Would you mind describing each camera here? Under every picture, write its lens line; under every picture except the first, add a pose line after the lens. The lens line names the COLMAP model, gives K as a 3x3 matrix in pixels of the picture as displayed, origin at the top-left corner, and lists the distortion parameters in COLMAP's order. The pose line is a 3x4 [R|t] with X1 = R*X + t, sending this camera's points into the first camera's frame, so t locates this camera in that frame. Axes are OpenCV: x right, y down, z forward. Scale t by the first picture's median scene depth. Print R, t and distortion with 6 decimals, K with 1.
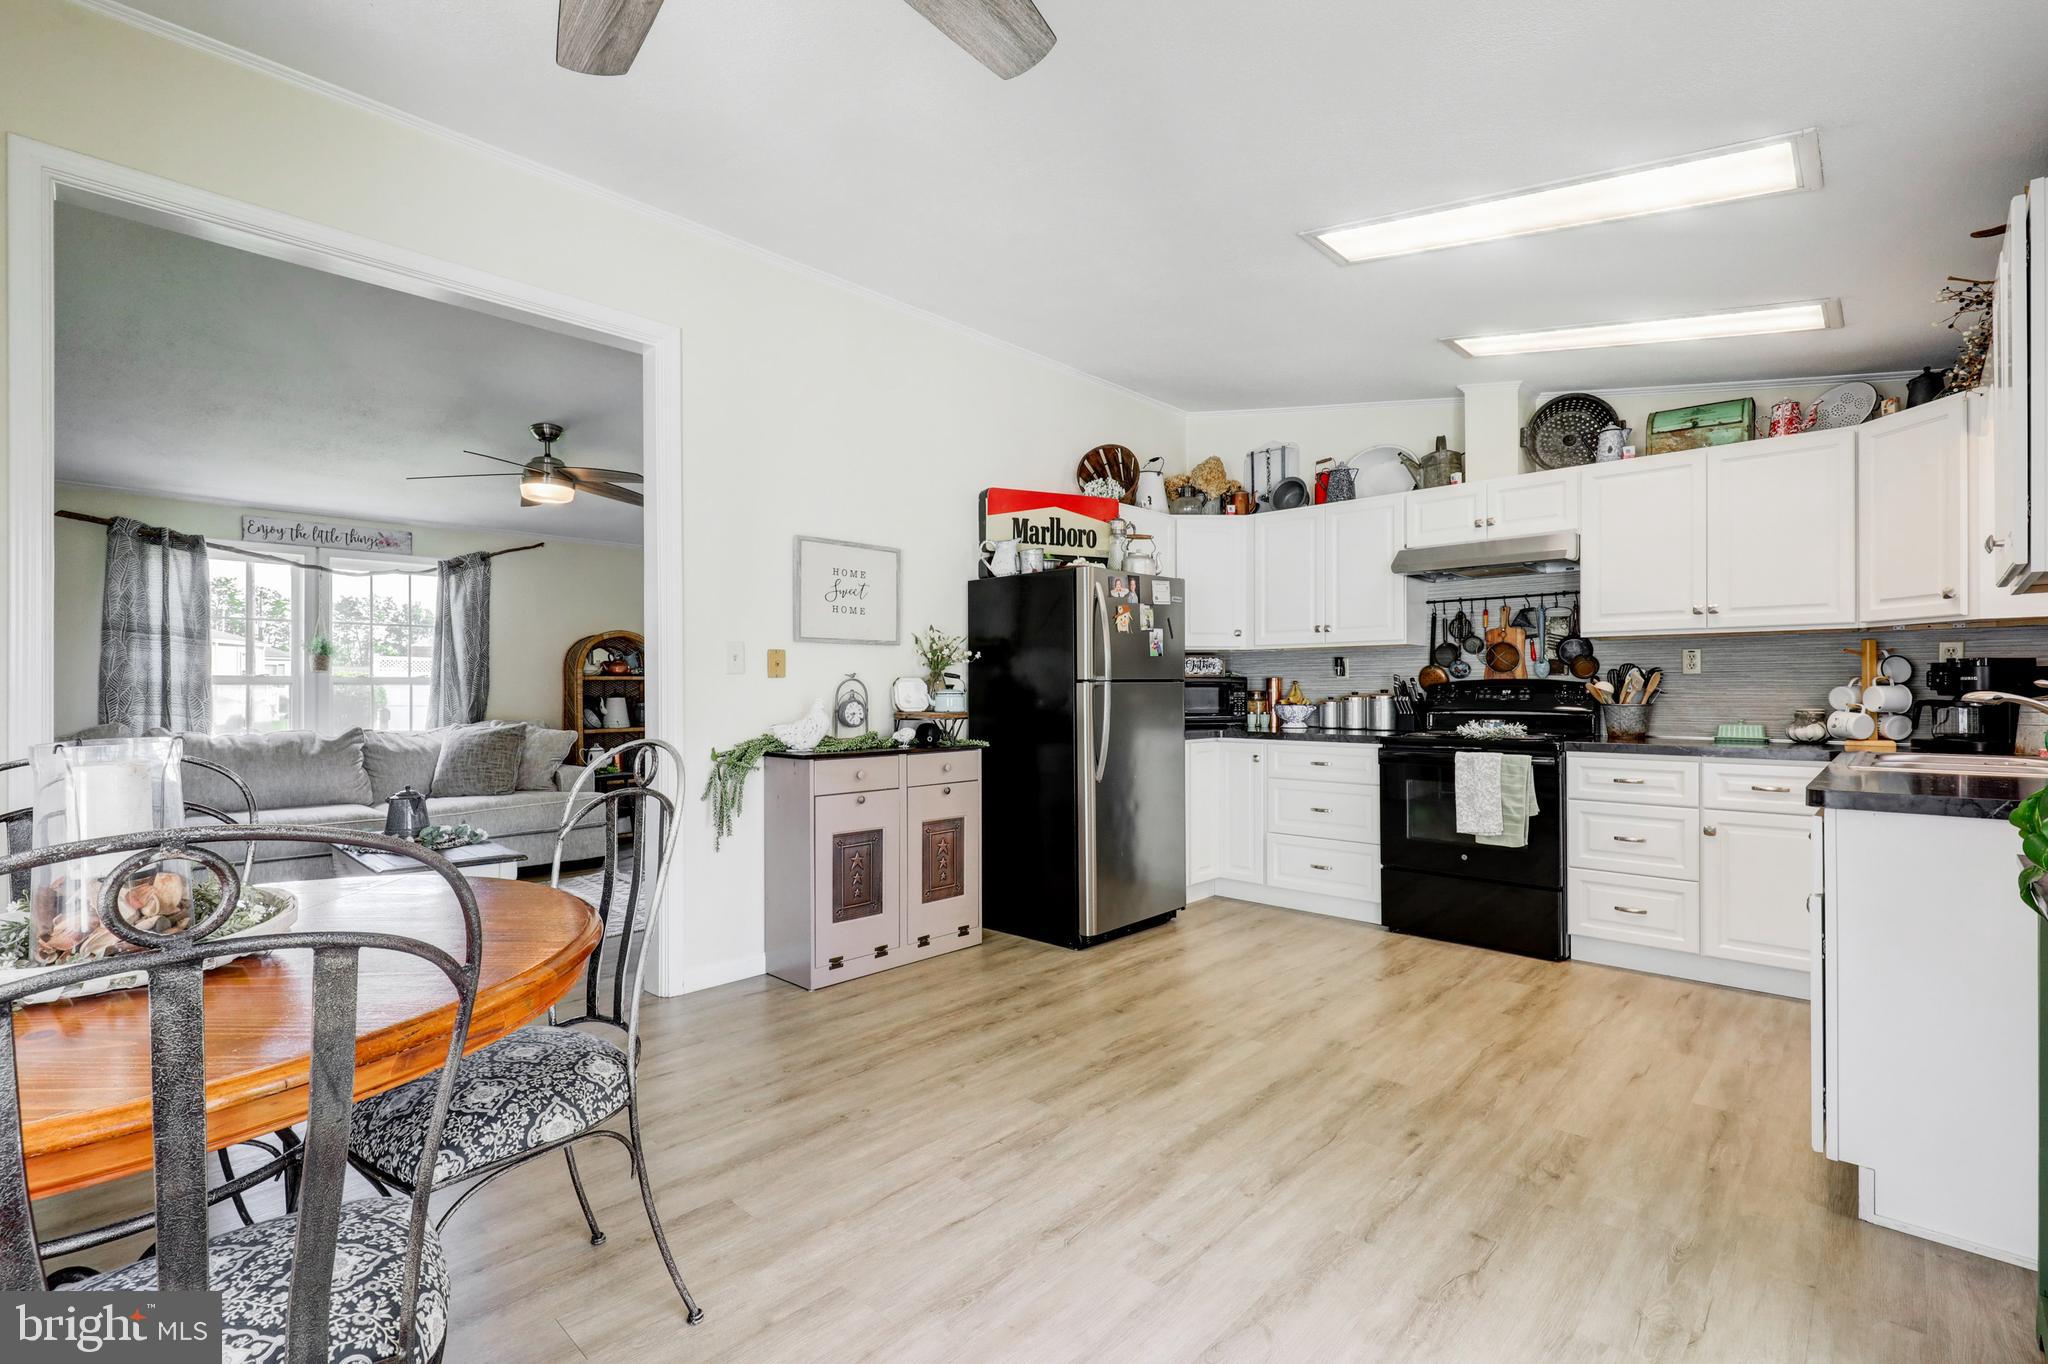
lens RADIAL K [[937.8, 0, 1029.7], [0, 937.8, 681.5], [0, 0, 1]] dist [0.001602, 0.000186]
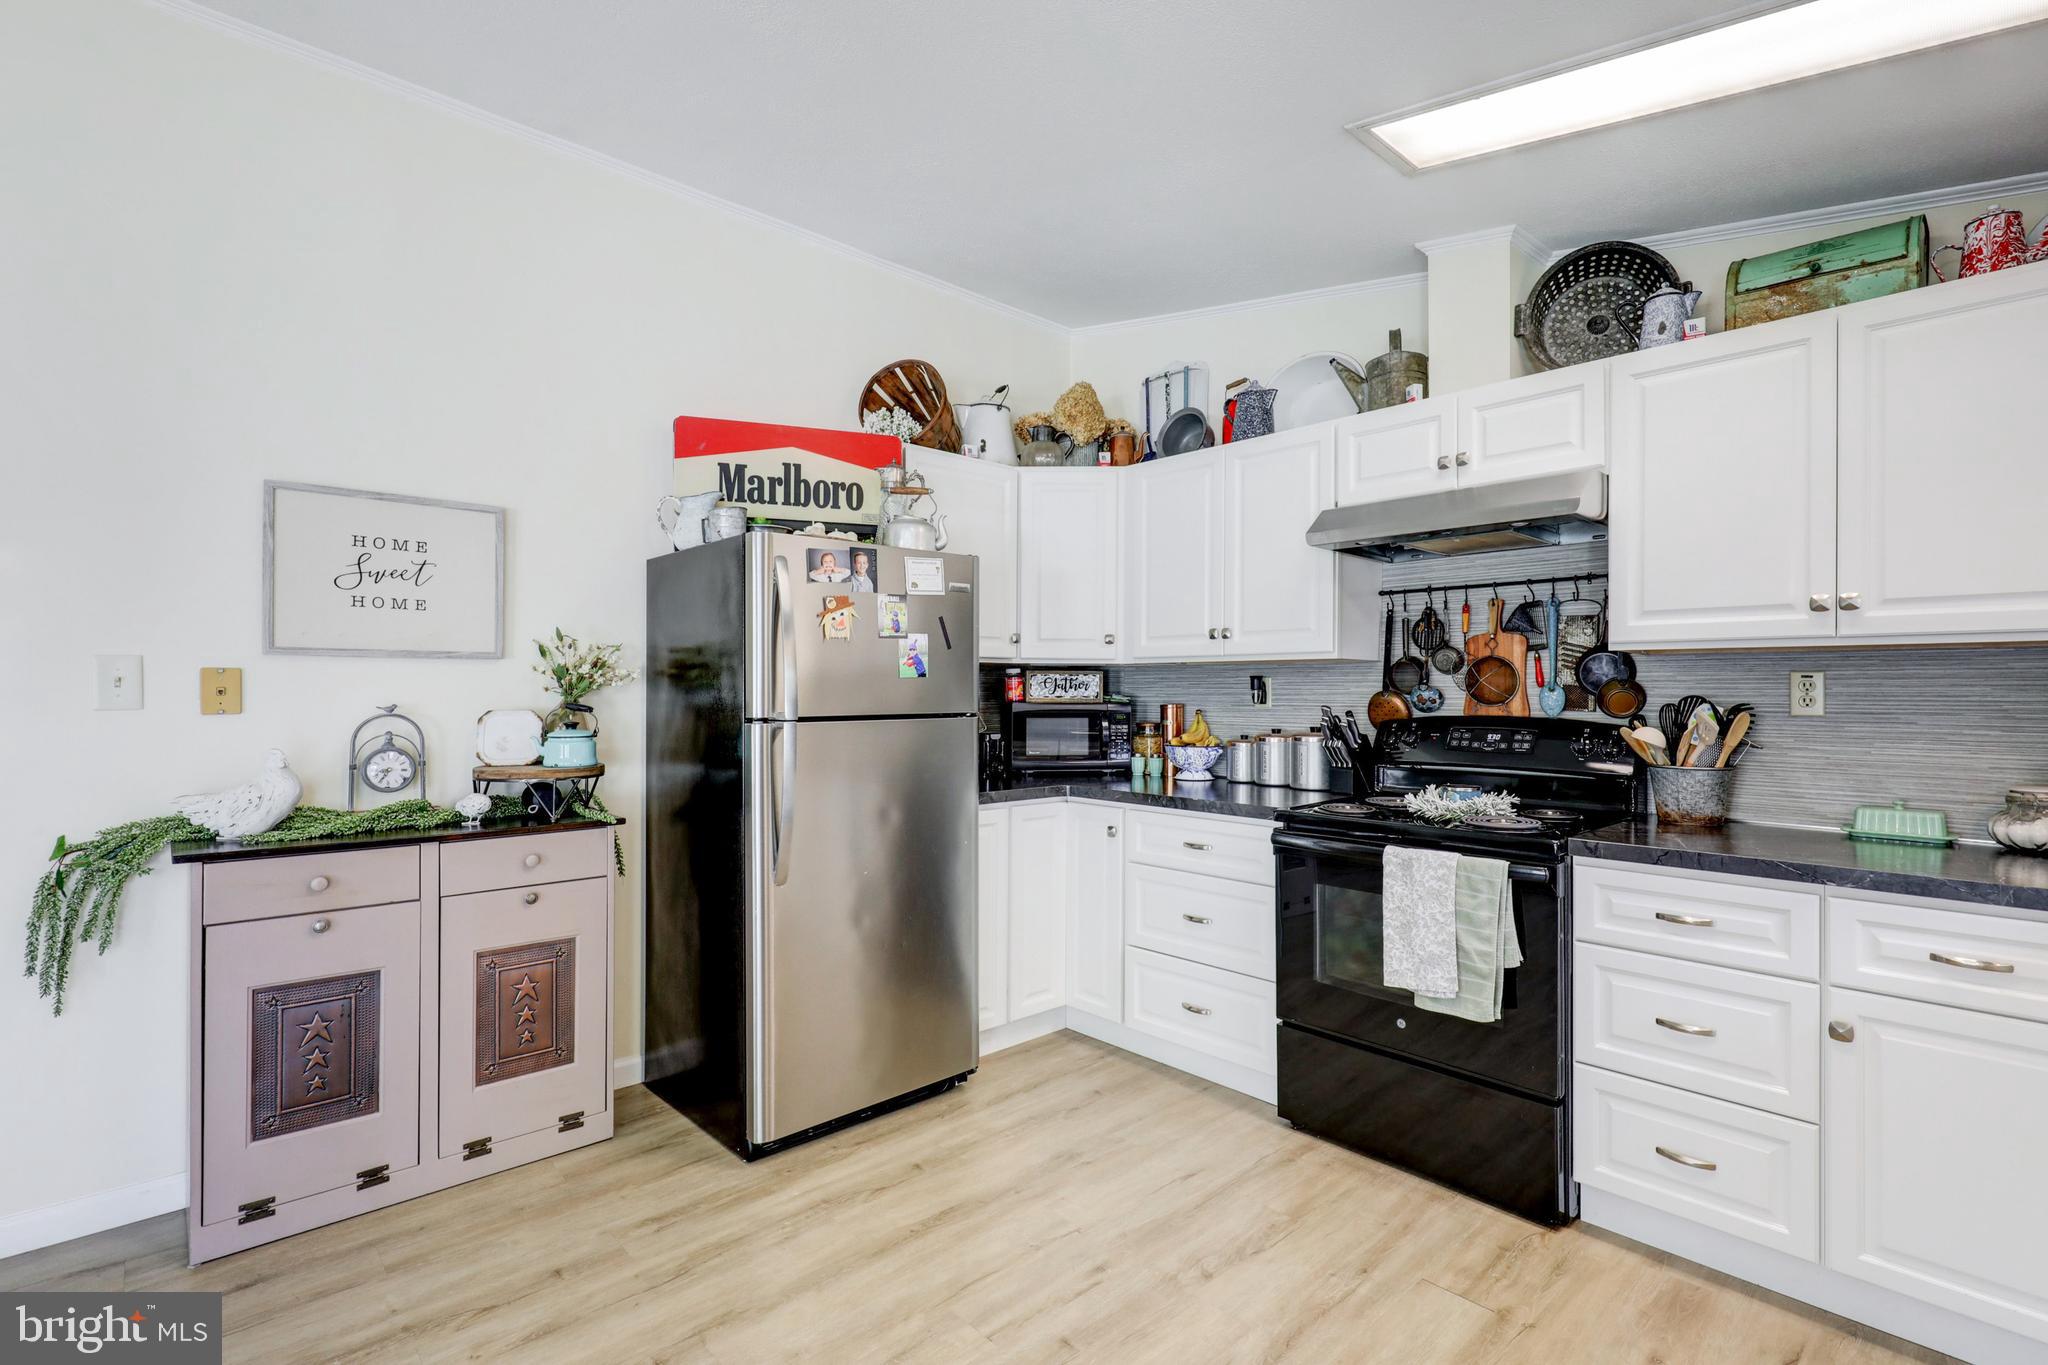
lens RADIAL K [[978.0, 0, 1024.0], [0, 978.0, 682.5], [0, 0, 1]] dist [-0.001855, 0.000580]
pose [[0.997935, 0.005703, -0.063981, 0.248745], [-0.005756, 0.999983, -0.000647, -0.023483], [0.063977, 0.001014, 0.997951, 0.349586]]
